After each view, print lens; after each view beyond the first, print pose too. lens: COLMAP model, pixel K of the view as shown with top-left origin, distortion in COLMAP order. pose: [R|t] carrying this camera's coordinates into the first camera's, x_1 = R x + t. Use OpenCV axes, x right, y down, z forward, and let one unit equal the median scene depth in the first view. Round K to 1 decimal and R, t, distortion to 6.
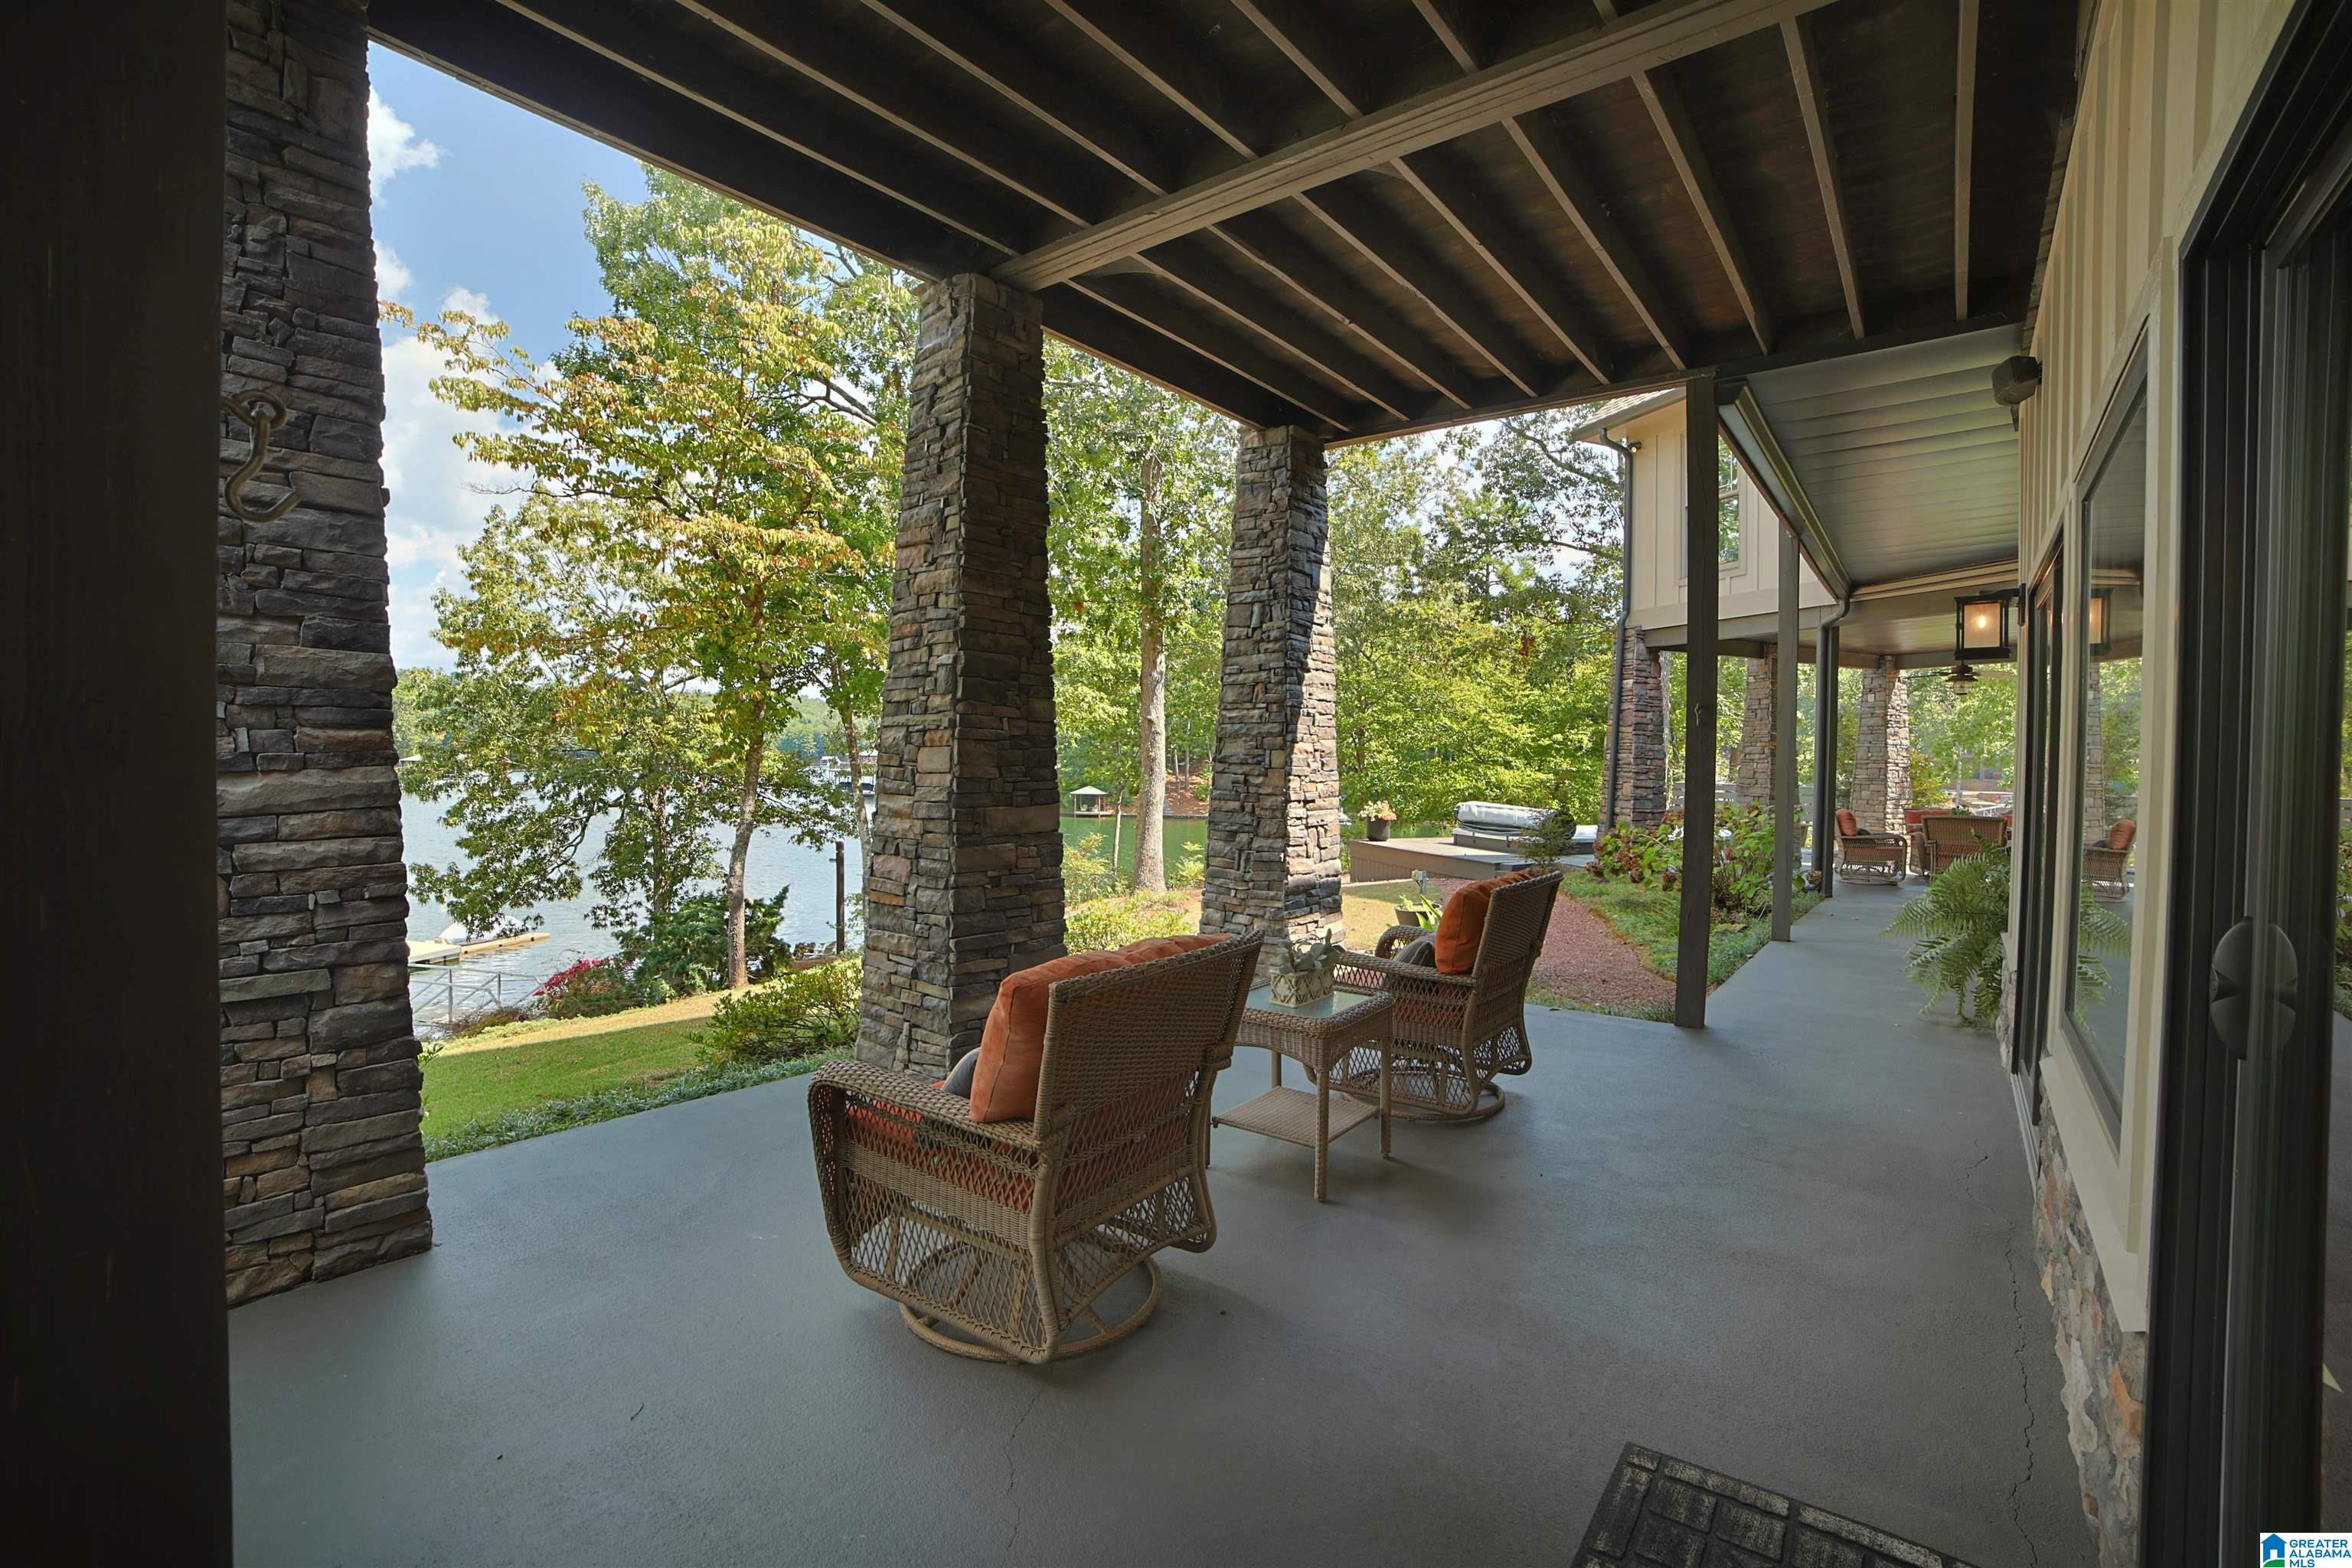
lens RADIAL K [[991.0, 0, 1204.7], [0, 991.0, 778.5], [0, 0, 1]] dist [-0.117795, 0.042650]
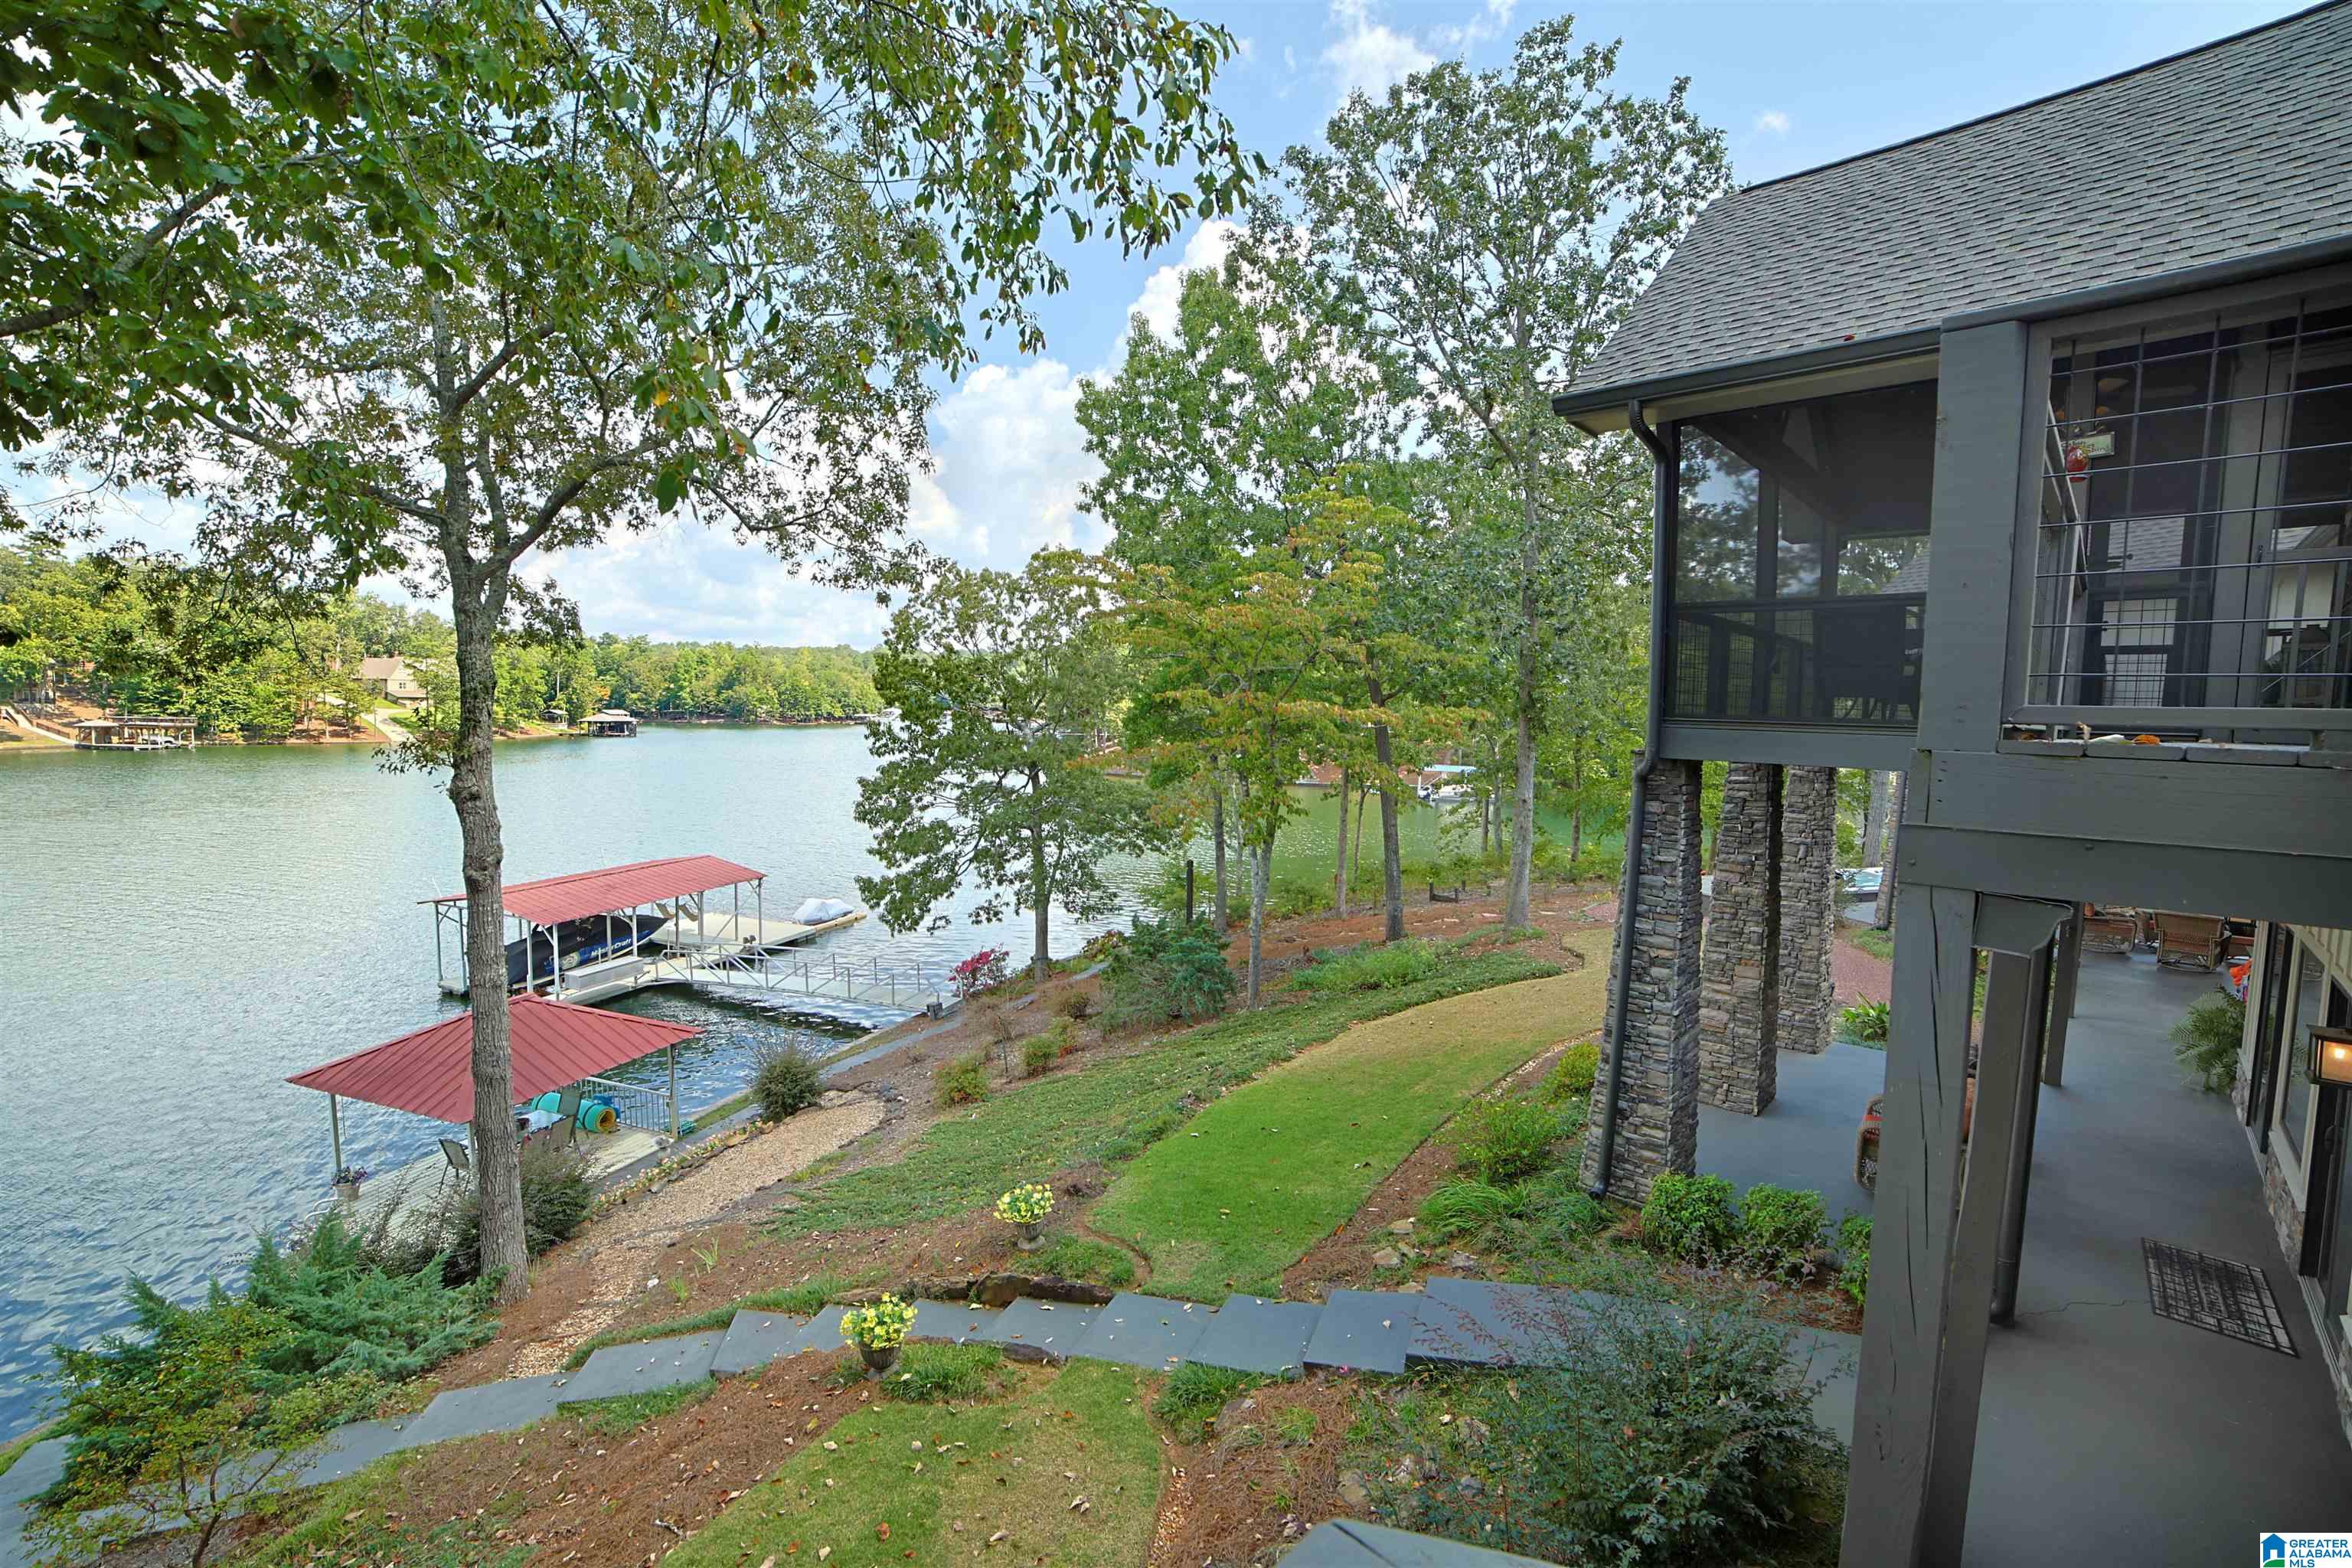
lens RADIAL K [[991.0, 0, 1204.7], [0, 991.0, 778.5], [0, 0, 1]] dist [-0.117795, 0.042650]
pose [[0.993368, 0.012038, -0.114348, -1.257619], [-0.006765, 0.998901, 0.046387, -0.552444], [0.114781, -0.045306, 0.992357, -1.300714]]
